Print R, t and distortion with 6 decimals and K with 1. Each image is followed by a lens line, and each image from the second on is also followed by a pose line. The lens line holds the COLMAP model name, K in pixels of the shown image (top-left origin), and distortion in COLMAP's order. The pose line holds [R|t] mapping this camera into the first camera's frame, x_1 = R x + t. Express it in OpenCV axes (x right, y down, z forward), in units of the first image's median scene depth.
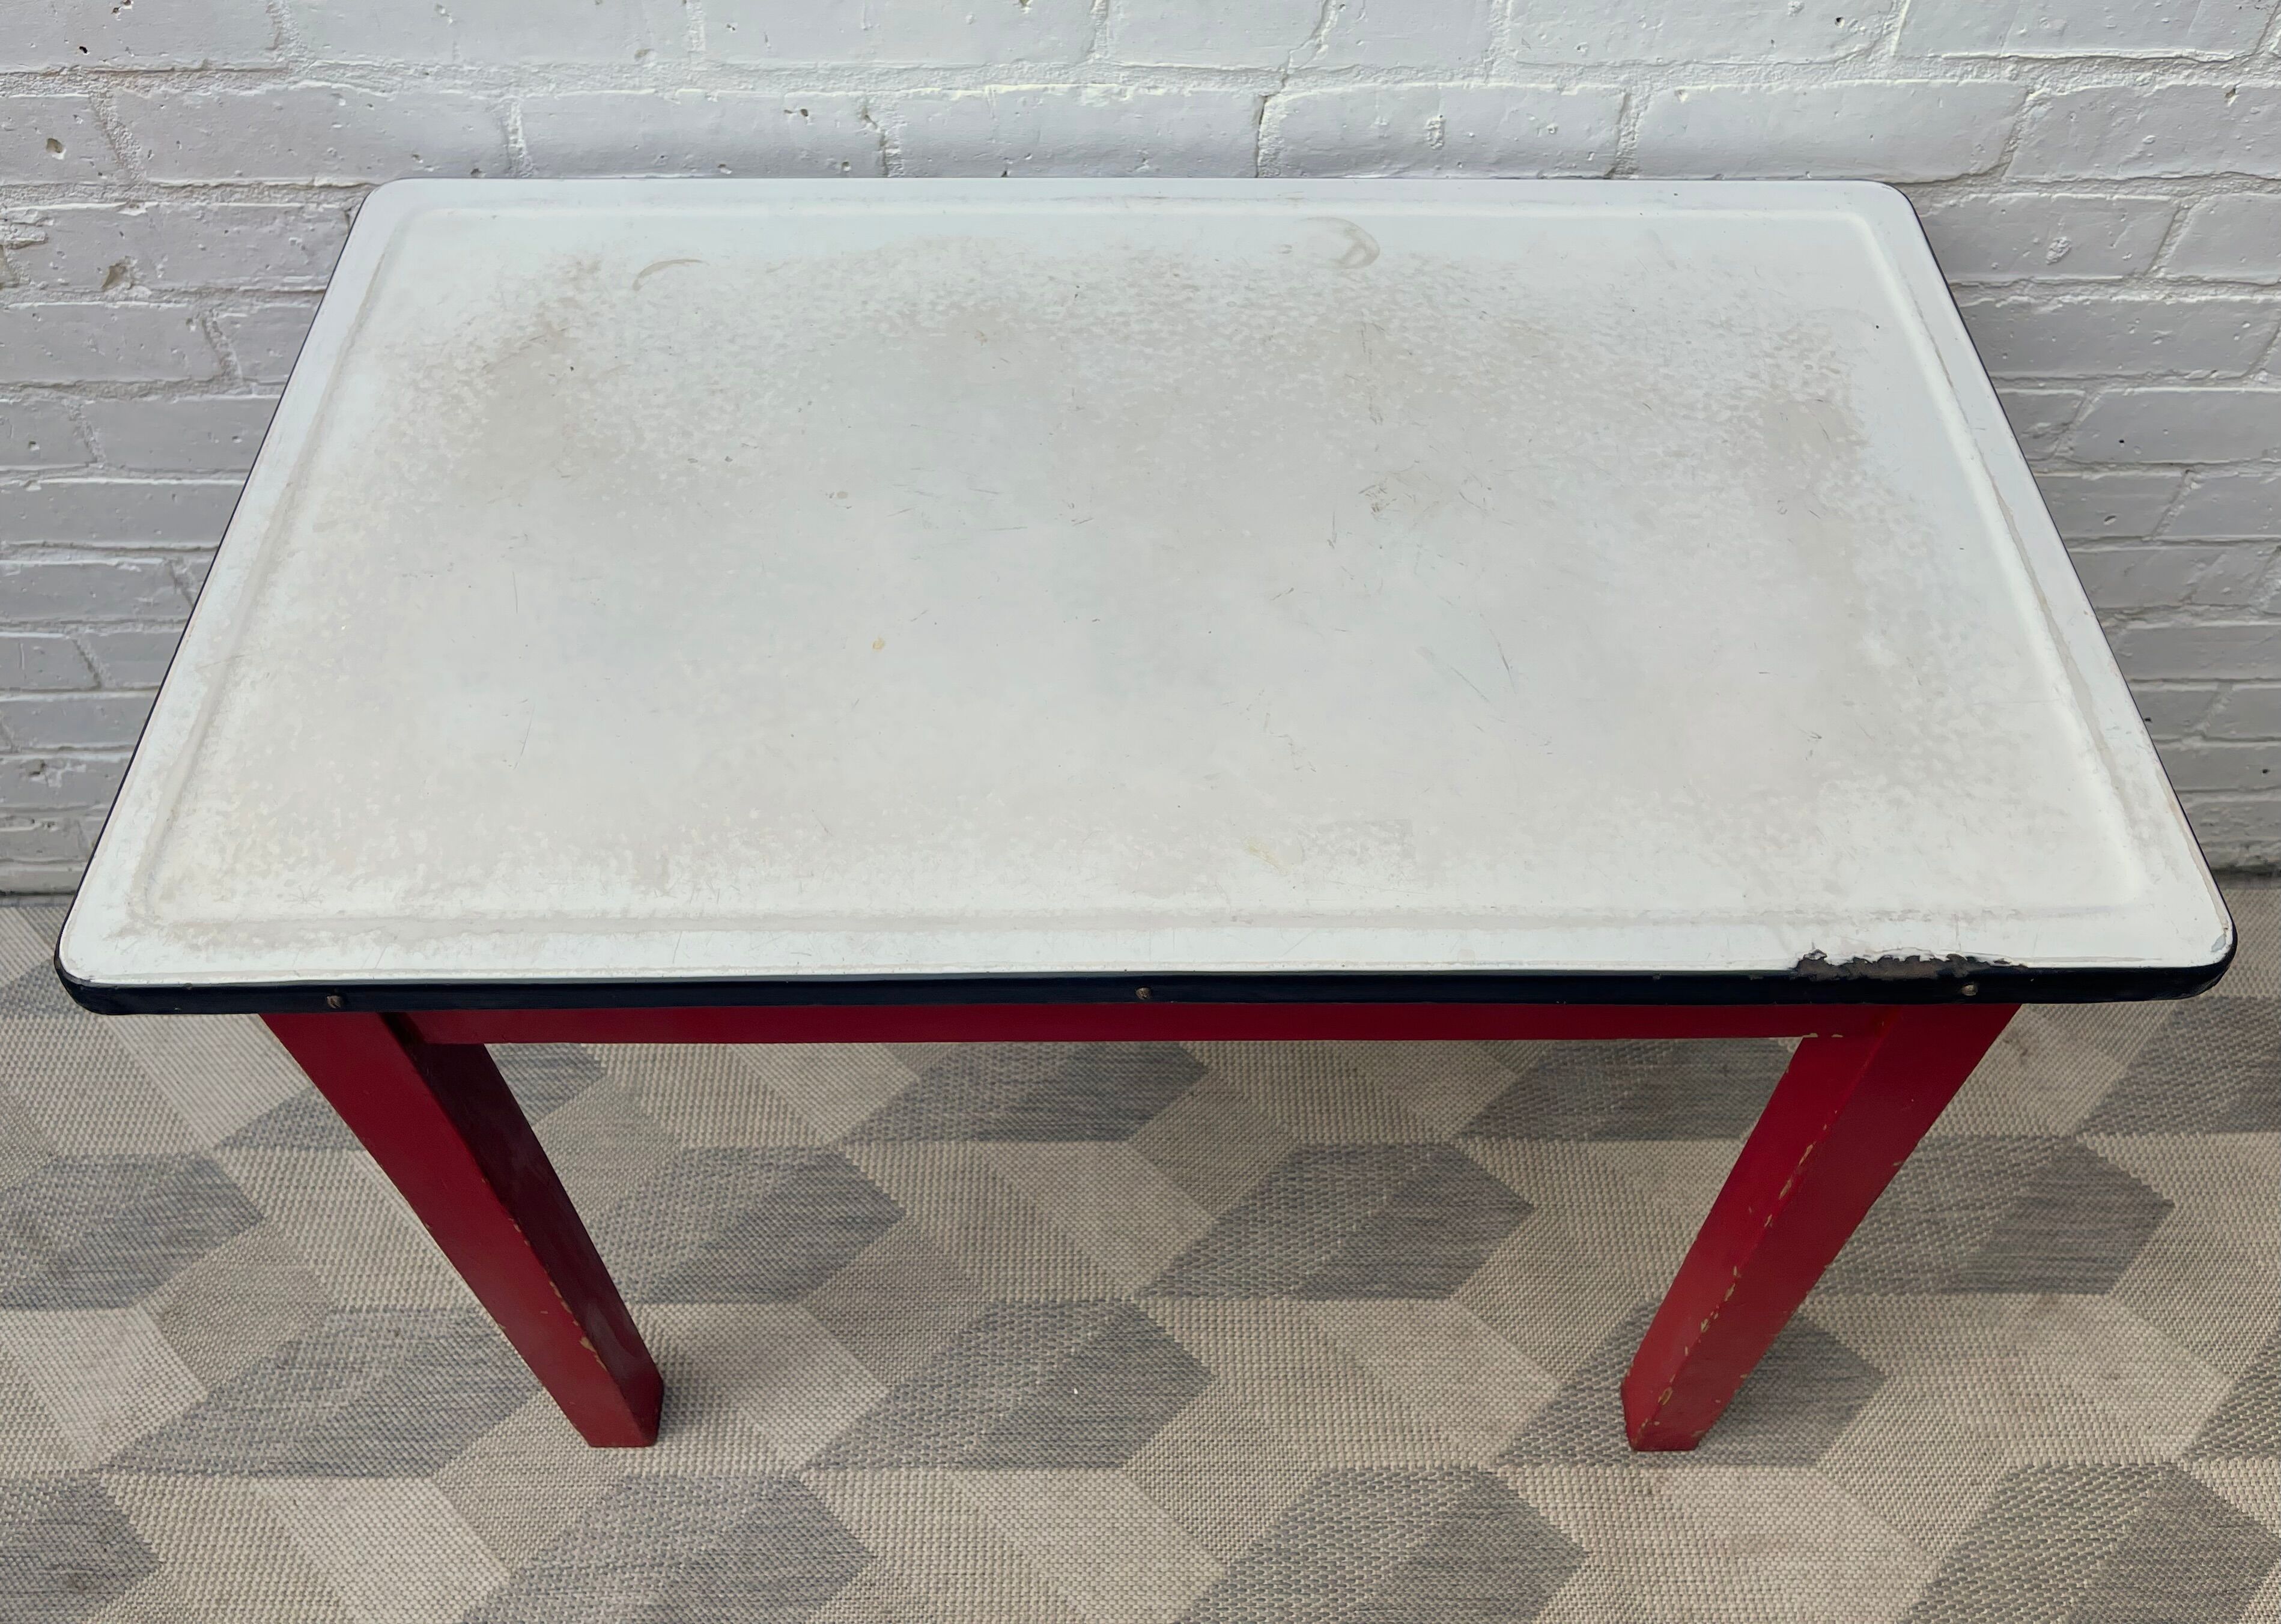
lens RADIAL K [[1846.1, 0, 1149.5], [0, 1846.1, 780.8], [0, 0, 1]] dist [0.066237, -0.093481]
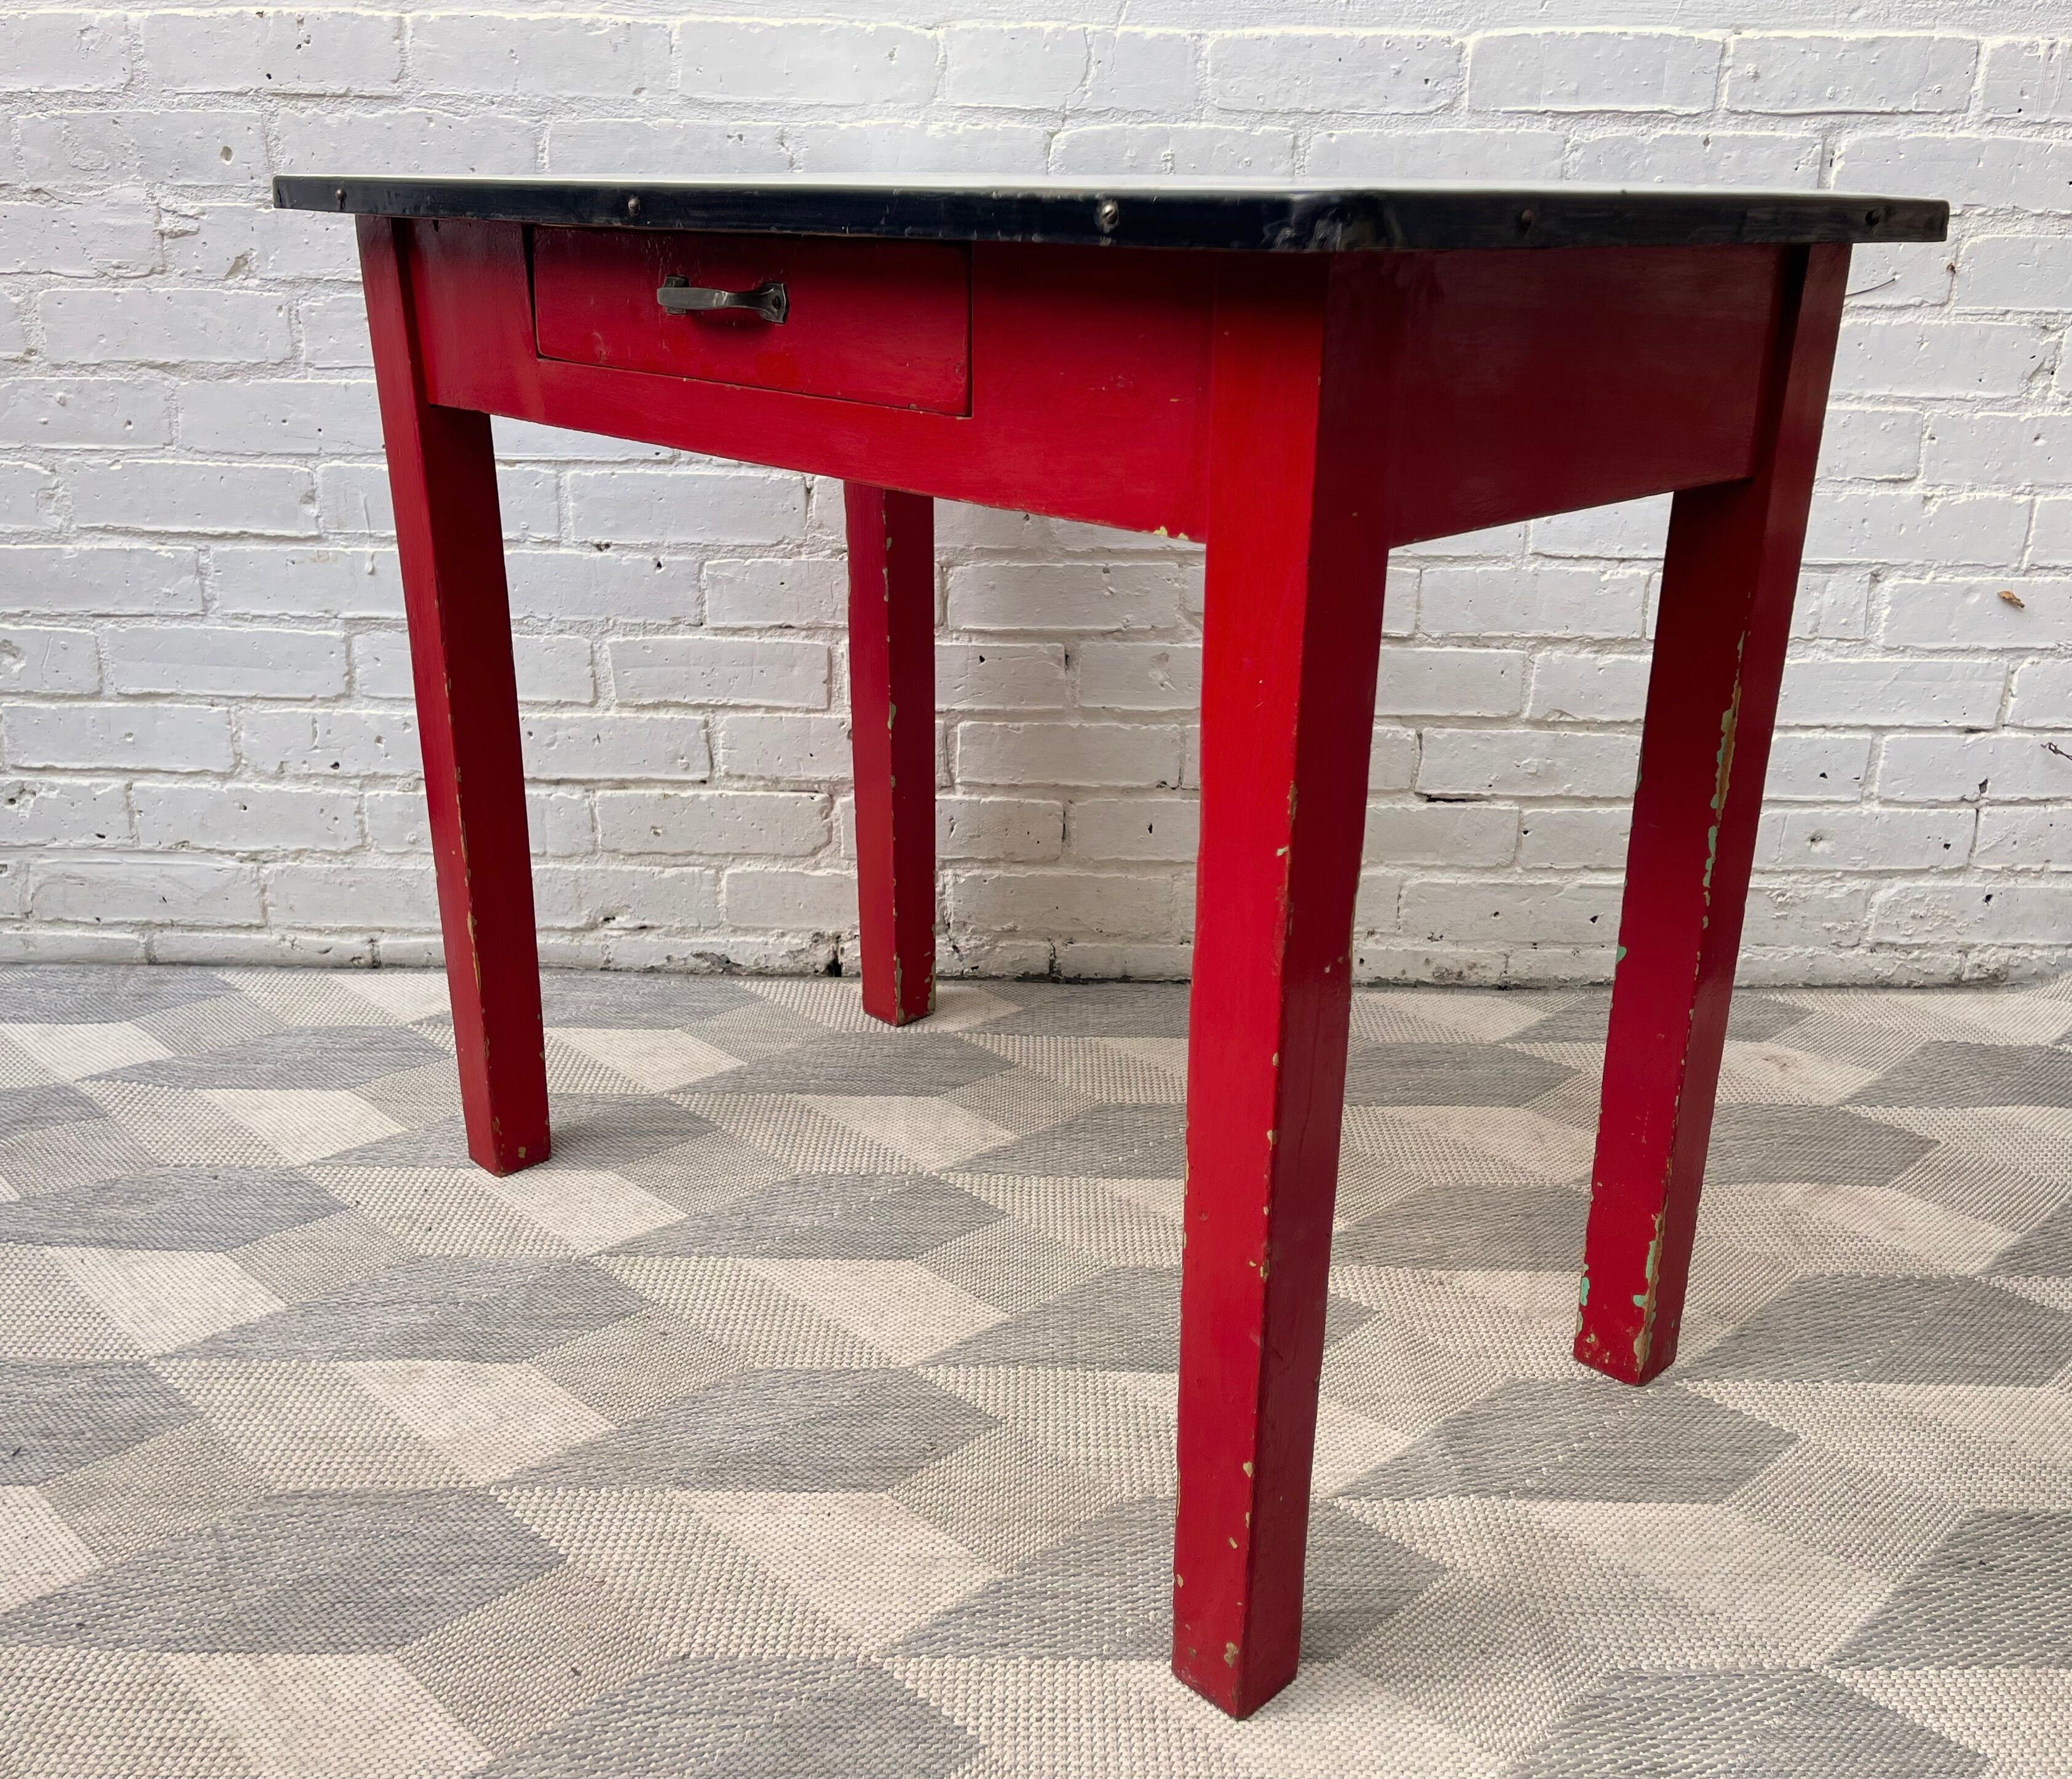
lens RADIAL K [[1884.6, 0, 1036.2], [0, 1884.6, 864.8], [0, 0, 1]] dist [0.028640, 0.000000]
pose [[0.999823, 0.016128, -0.009691, 0.059609], [-0.018811, 0.845075, -0.534317, 0.751094], [-0.000427, 0.534405, 0.845229, 0.027890]]
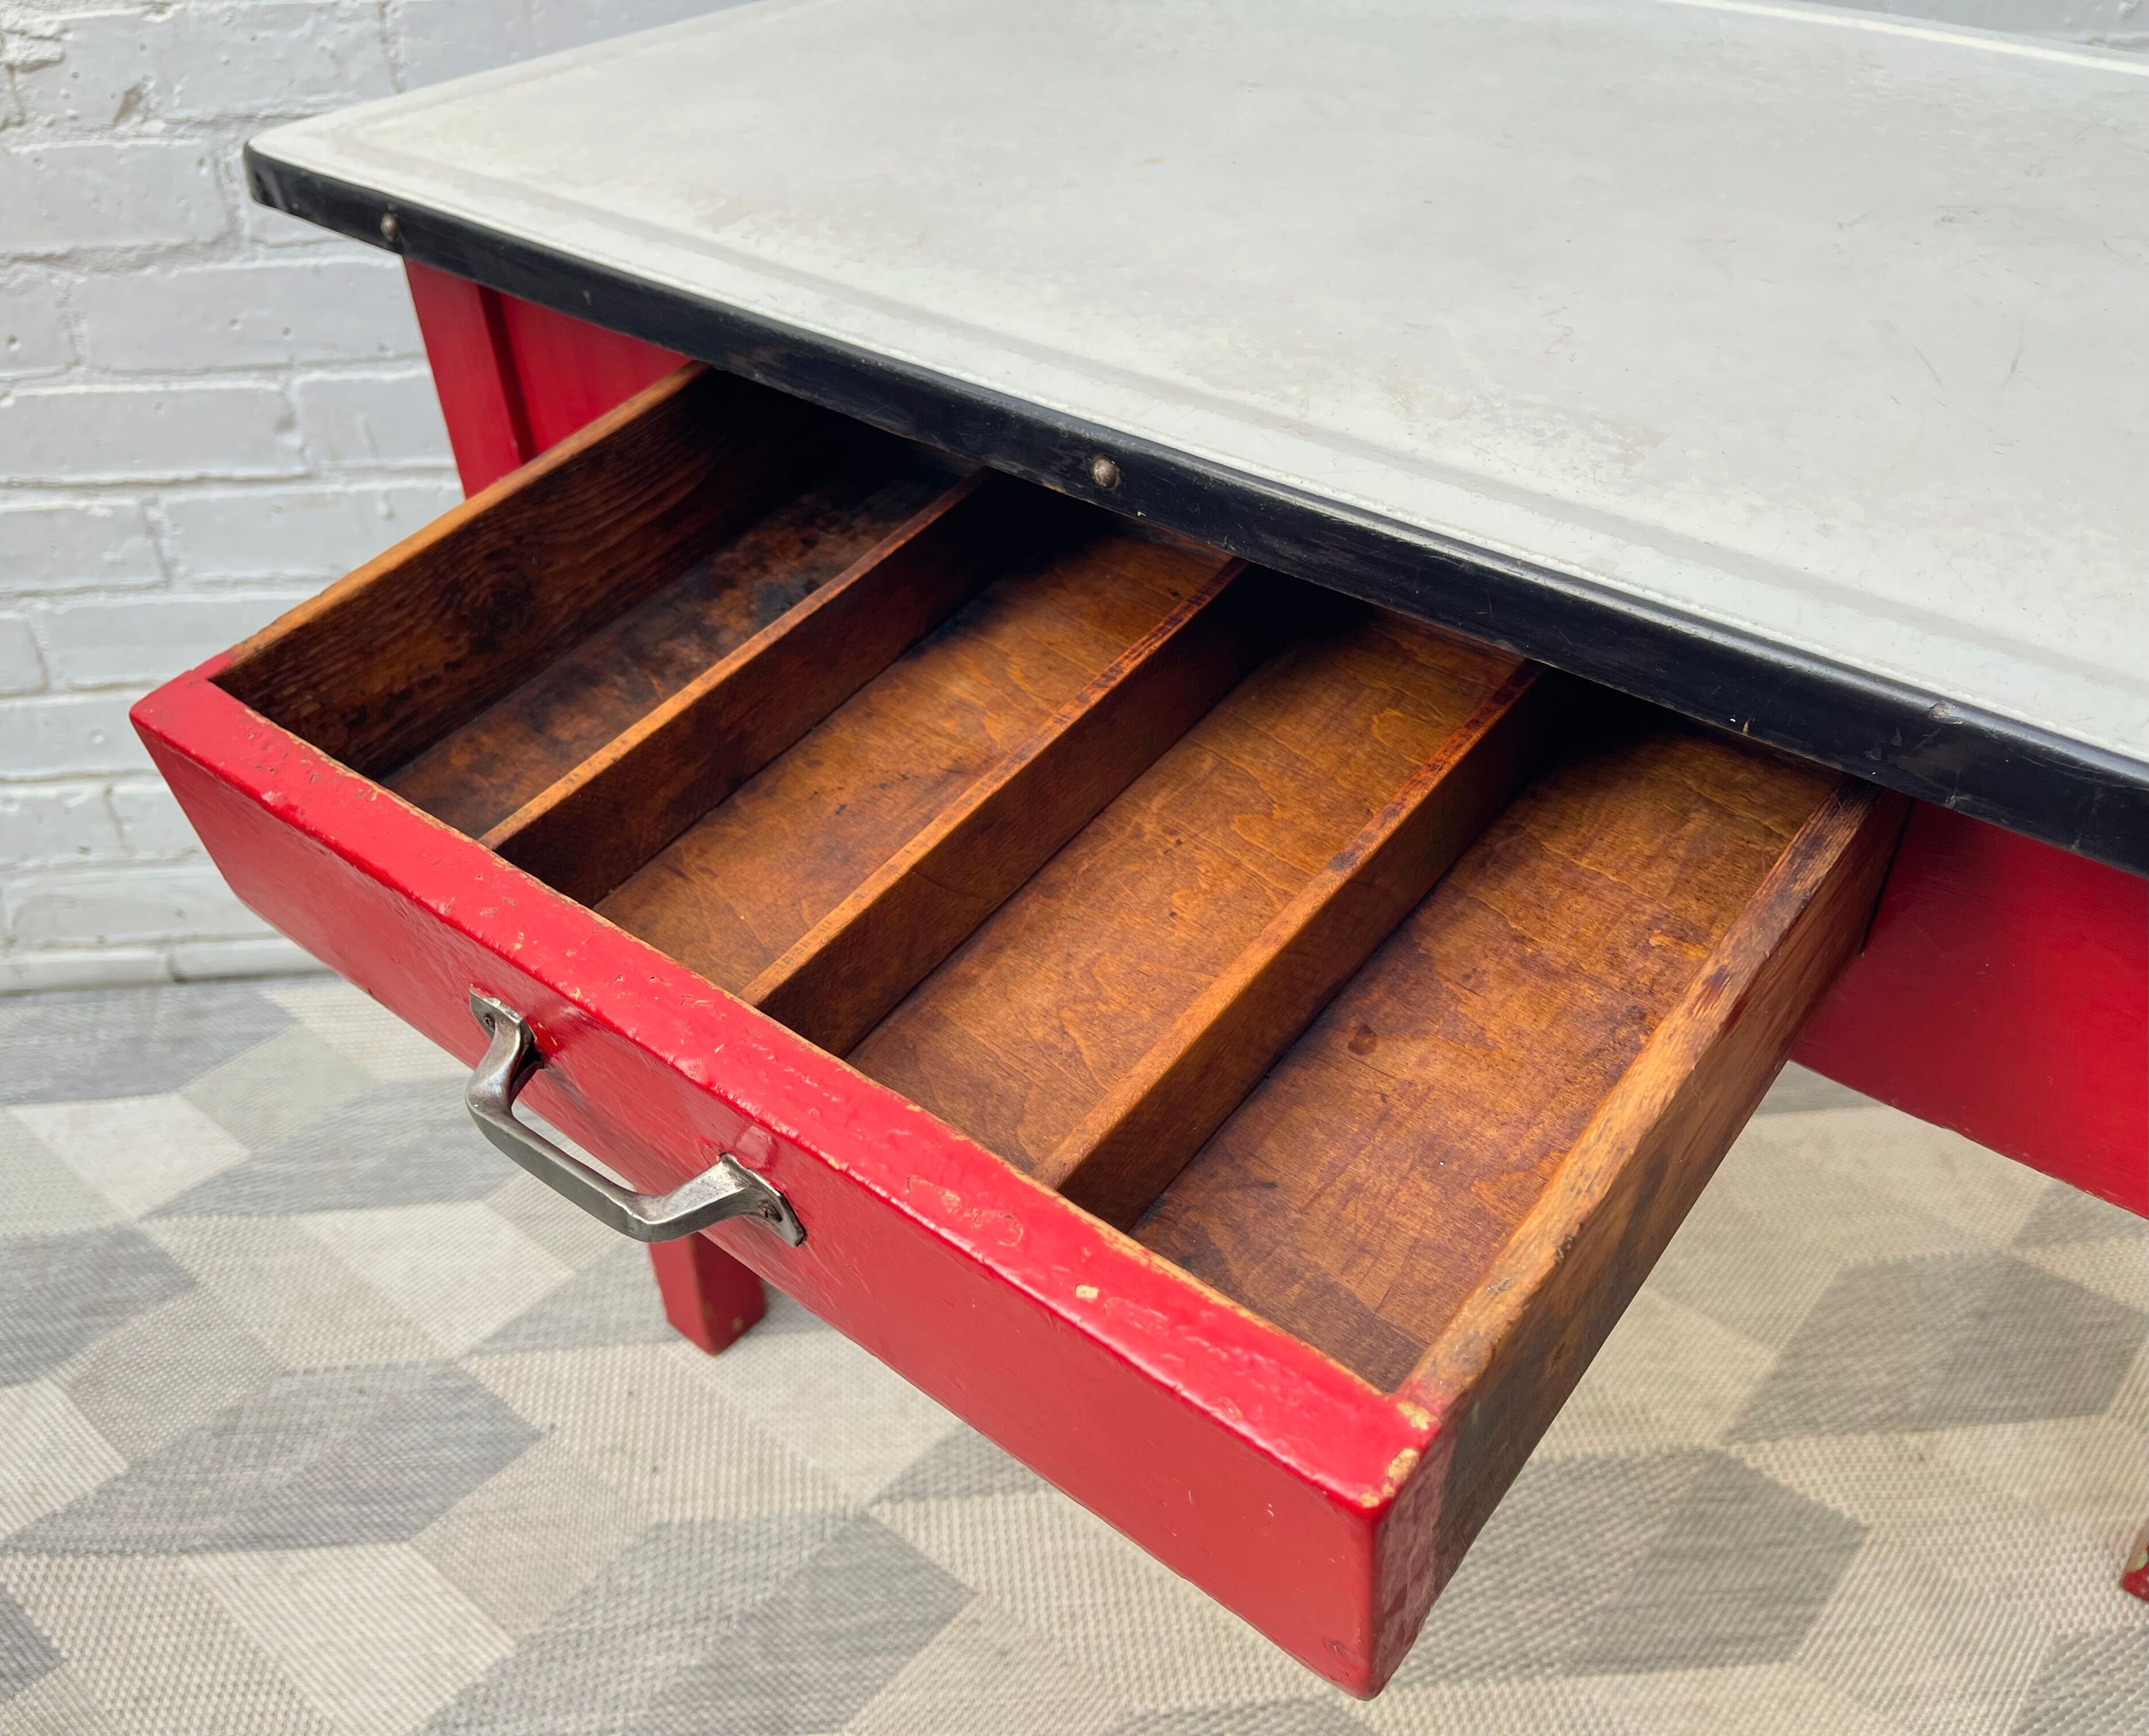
lens RADIAL K [[1776.0, 0, 999.5], [0, 1776.0, 872.9], [0, 0, 1]] dist [0.060023, -0.093517]
pose [[0.997957, -0.057588, 0.027648, -0.141262], [0.062703, 0.965798, -0.251601, 0.312940], [-0.012213, 0.252821, 0.967436, 0.189414]]
